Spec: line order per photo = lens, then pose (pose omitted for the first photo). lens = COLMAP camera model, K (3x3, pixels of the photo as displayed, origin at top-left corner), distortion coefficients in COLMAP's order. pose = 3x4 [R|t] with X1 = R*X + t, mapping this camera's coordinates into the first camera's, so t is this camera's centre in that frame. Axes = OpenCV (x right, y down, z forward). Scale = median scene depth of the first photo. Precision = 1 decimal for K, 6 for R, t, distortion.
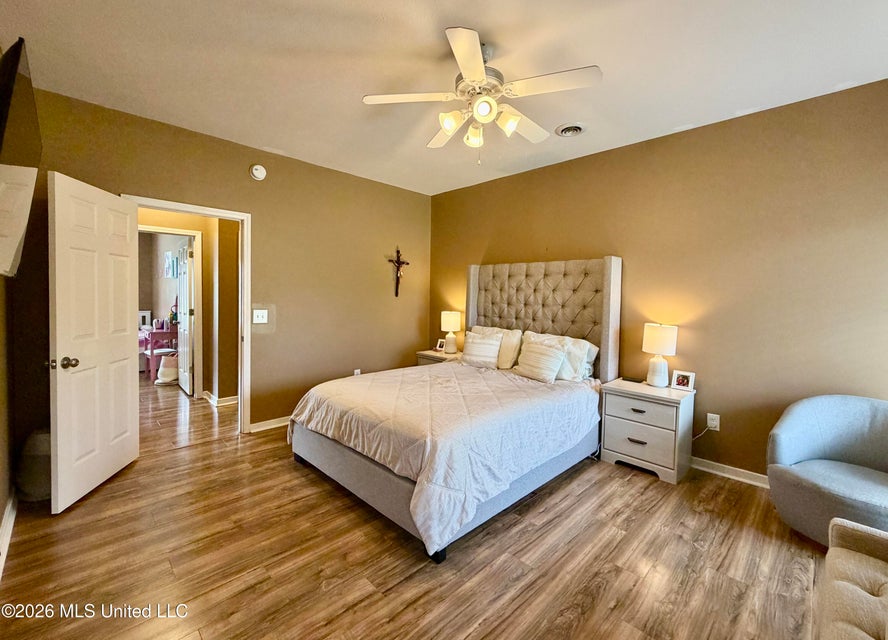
lens RADIAL K [[375.2, 0, 445.7], [0, 375.2, 306.7], [0, 0, 1]] dist [-0.001791, -0.000264]
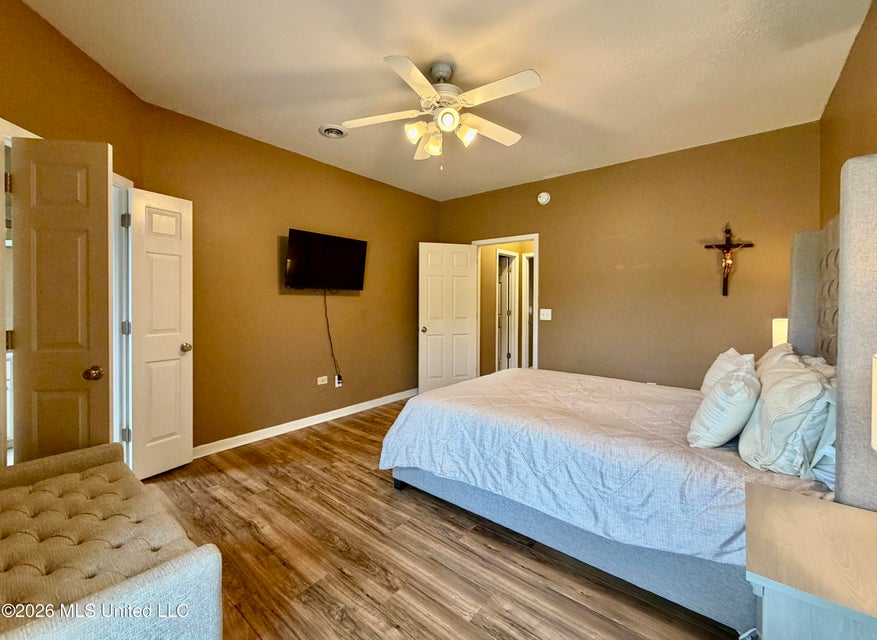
lens RADIAL K [[372.4, 0, 417.5], [0, 372.4, 304.1], [0, 0, 1]] dist [-0.000247, -0.000027]
pose [[0.069836, -0.012206, -0.997484, 1.129836], [-0.030073, 0.999445, -0.014335, 0.036424], [0.997105, 0.030998, 0.069430, 0.821946]]
